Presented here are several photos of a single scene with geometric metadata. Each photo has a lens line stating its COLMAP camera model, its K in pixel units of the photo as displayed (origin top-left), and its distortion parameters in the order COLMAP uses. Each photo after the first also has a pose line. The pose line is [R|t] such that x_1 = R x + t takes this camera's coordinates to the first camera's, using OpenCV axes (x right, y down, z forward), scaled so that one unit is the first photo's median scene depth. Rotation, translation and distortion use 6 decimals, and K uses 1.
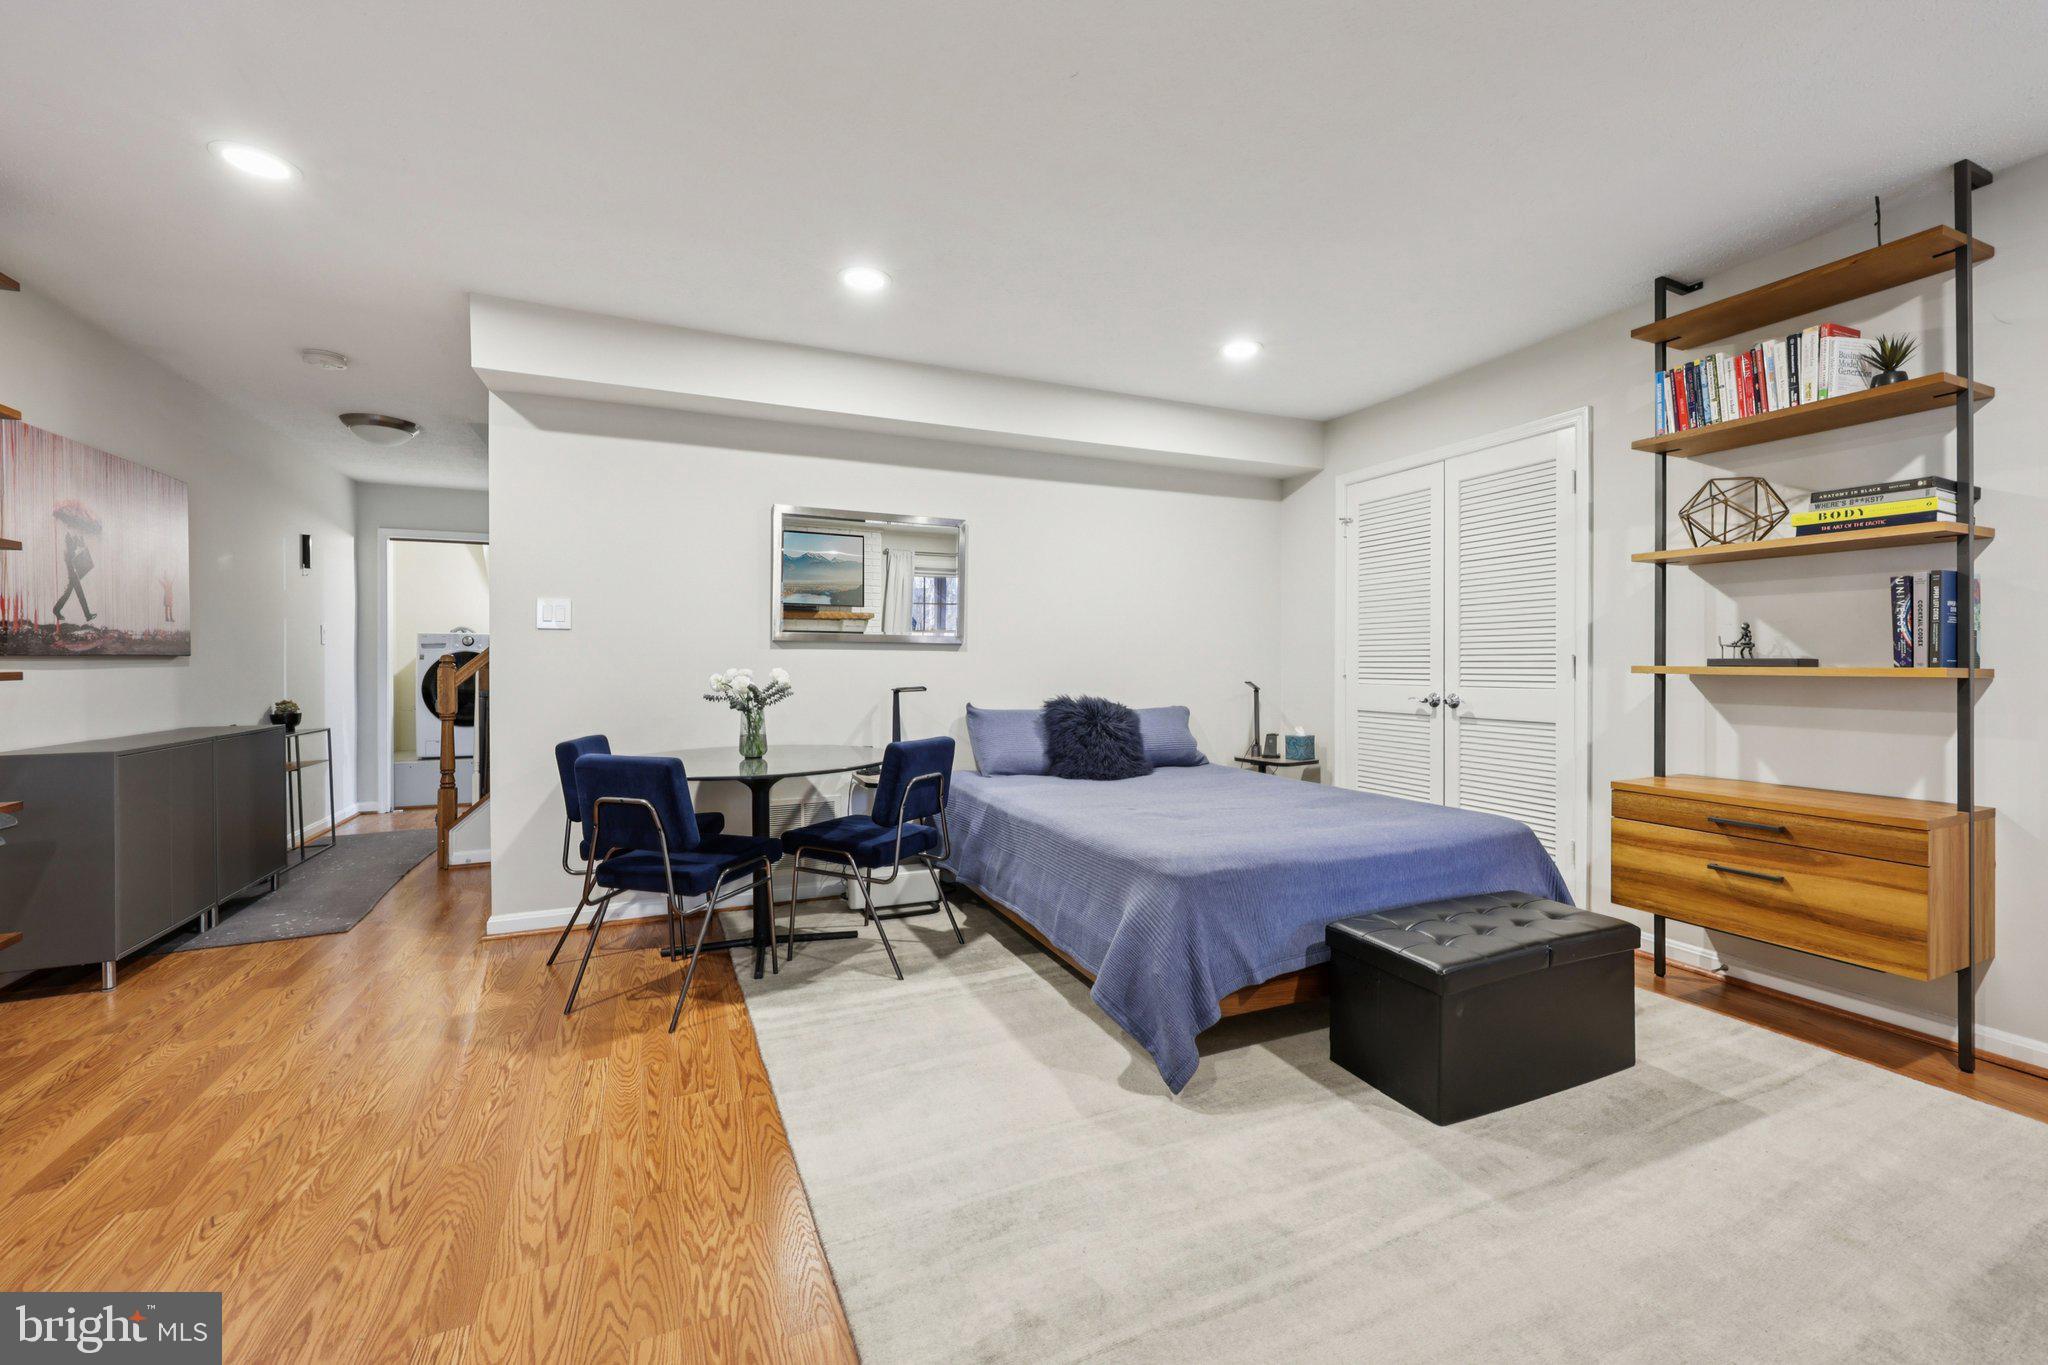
lens RADIAL K [[836.3, 0, 1020.9], [0, 836.3, 667.6], [0, 0, 1]] dist [-0.000063, -0.000029]
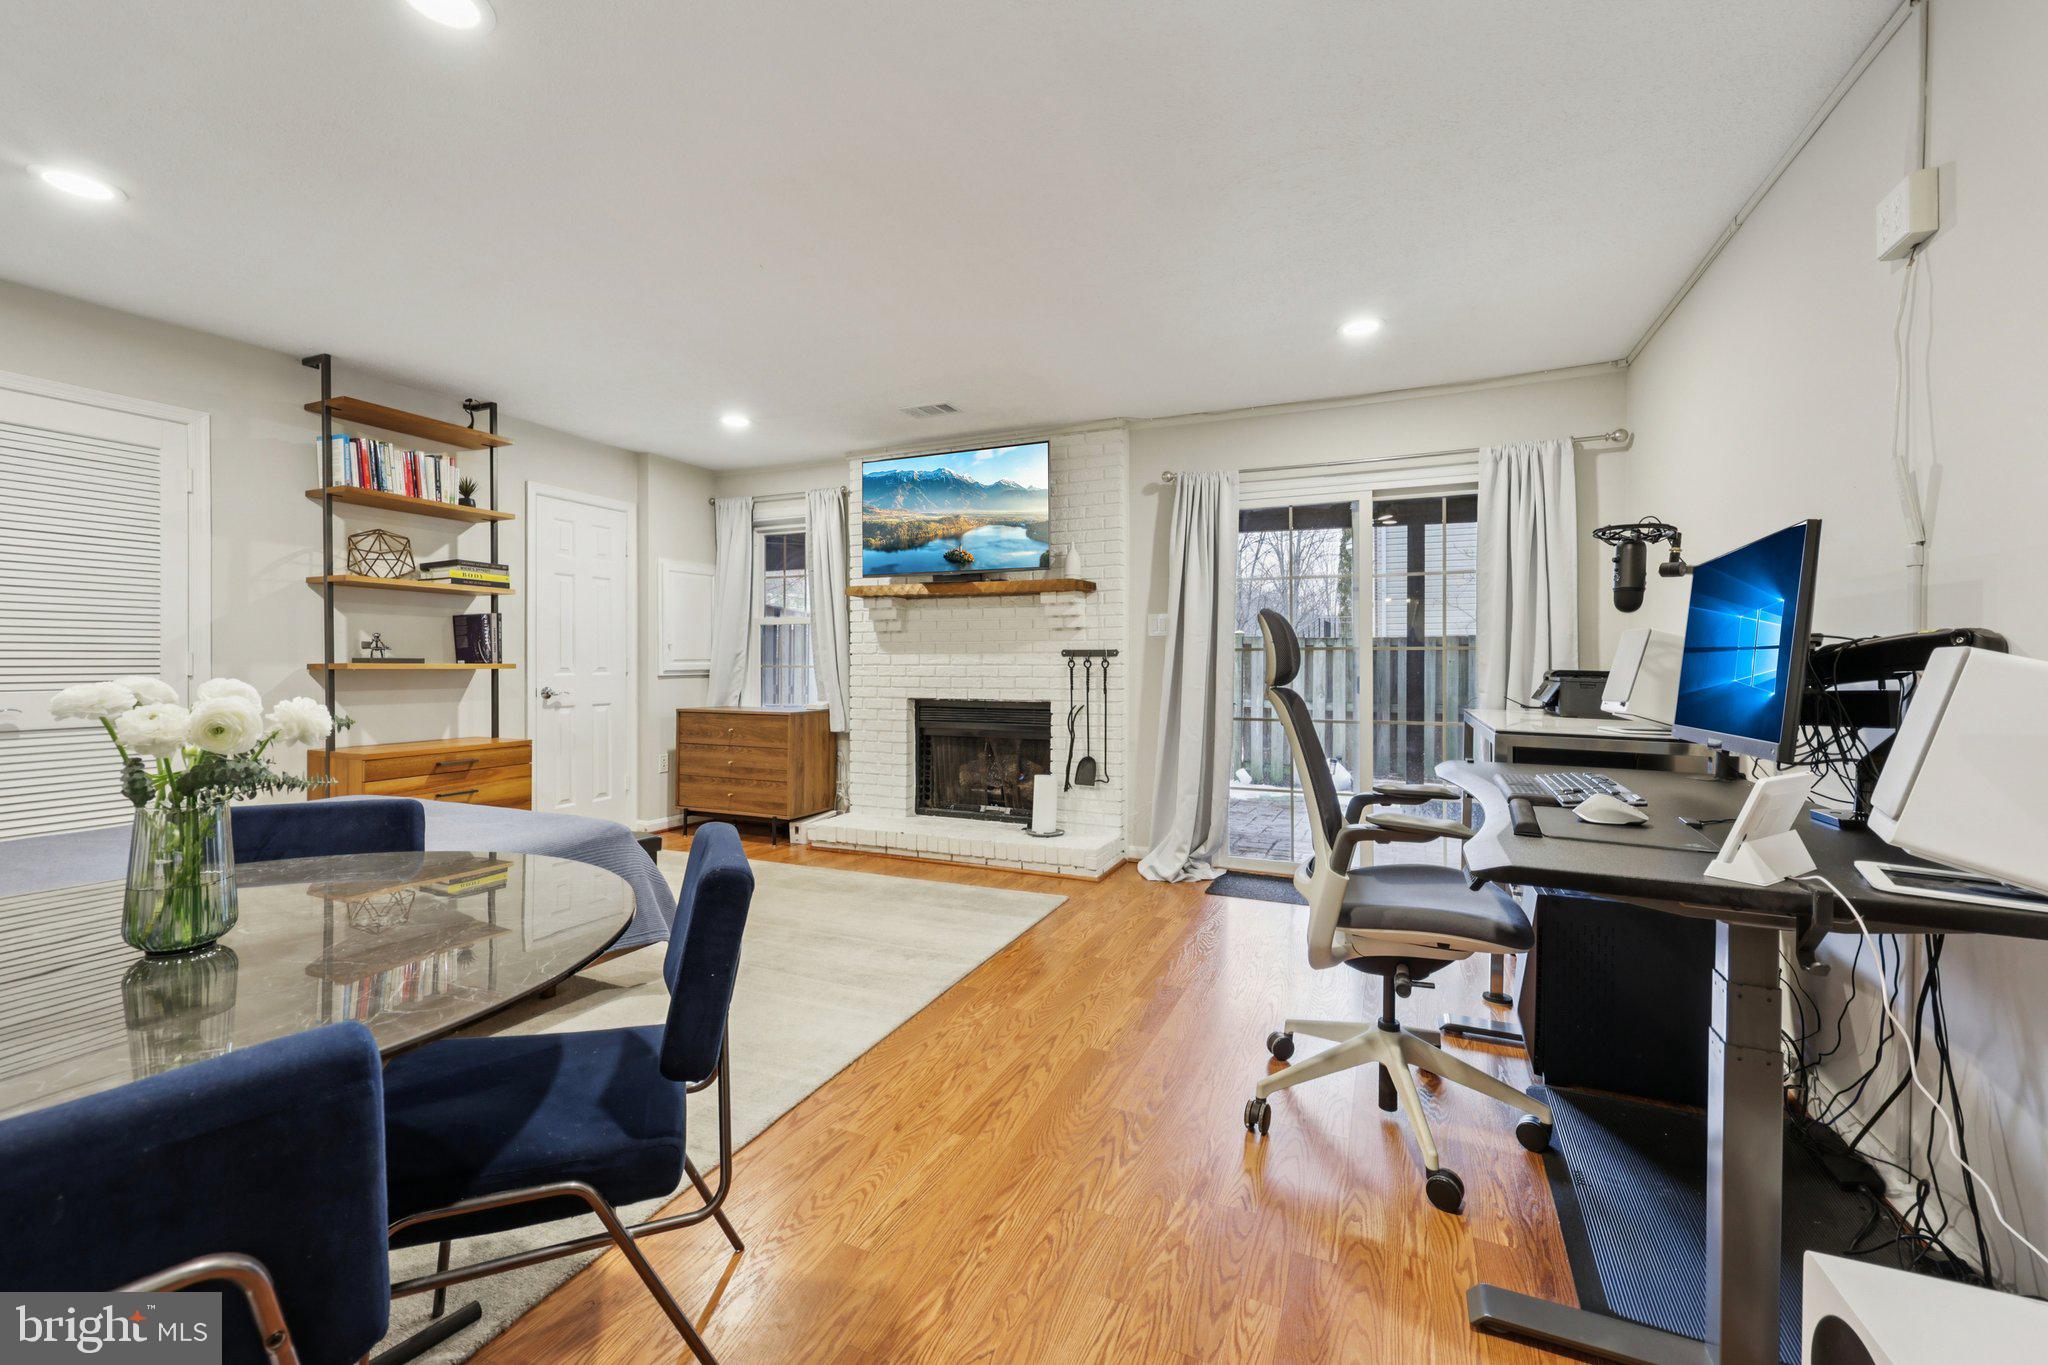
lens RADIAL K [[821.8, 0, 1015.3], [0, 821.8, 666.7], [0, 0, 1]] dist [0.001576, 0.000000]
pose [[-0.663342, -0.008494, 0.748268, -1.058484], [0.003176, 0.999895, 0.014166, -0.015384], [-0.748310, 0.011773, -0.663245, 1.299031]]
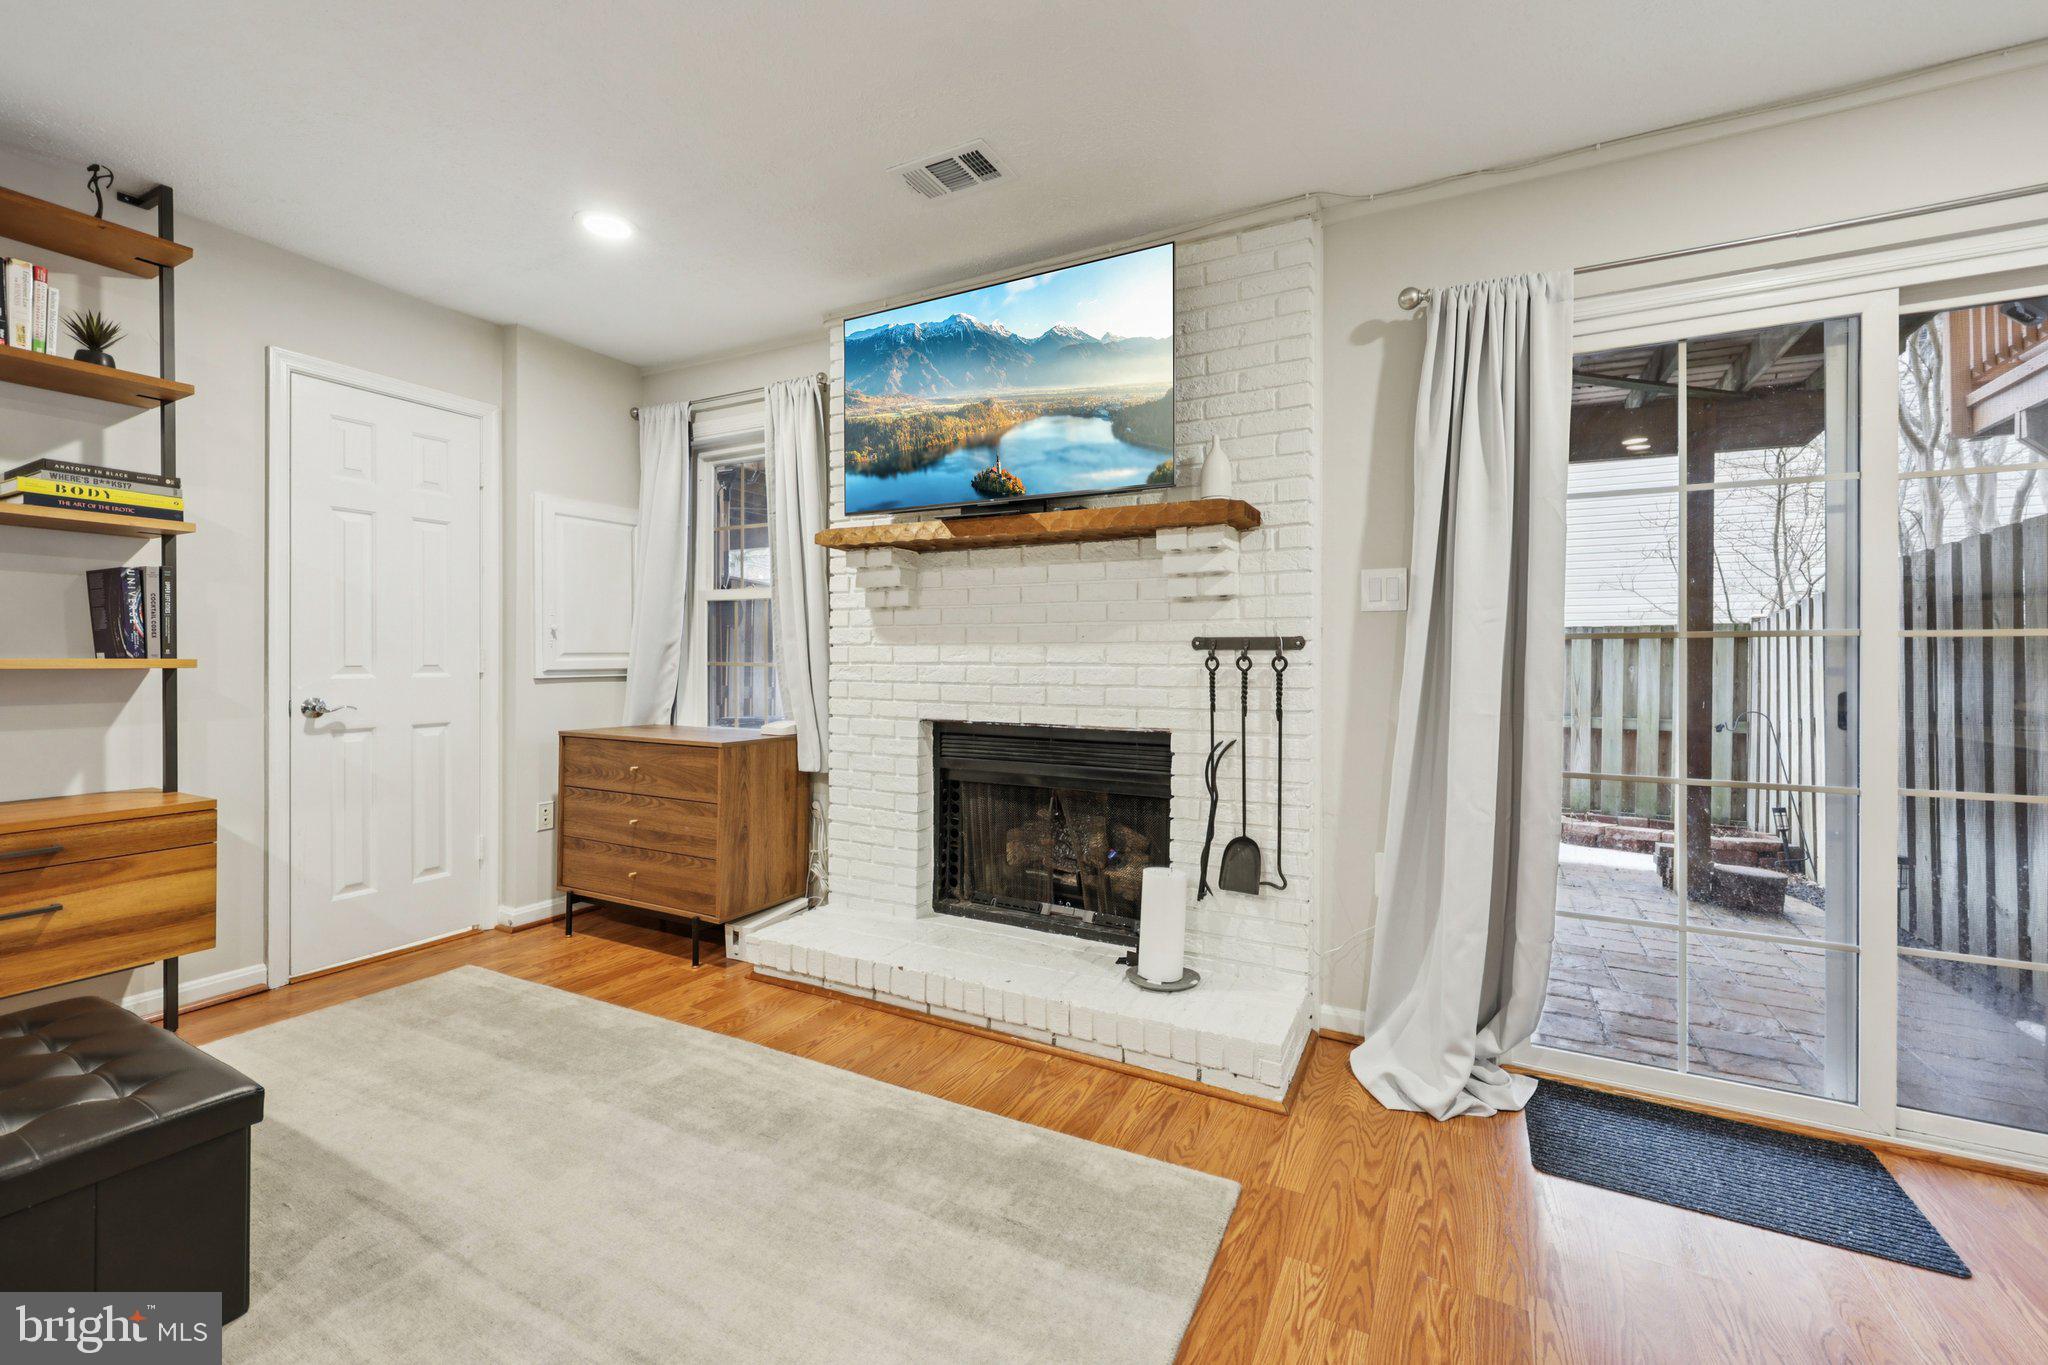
lens RADIAL K [[824.8, 0, 1028.4], [0, 824.8, 672.3], [0, 0, 1]] dist [0.000091, 0.000170]
pose [[-0.621902, -0.019566, 0.782851, -0.366108], [-0.000081, 0.999689, 0.024921, -0.008376], [-0.783095, 0.015435, -0.621710, 0.744967]]
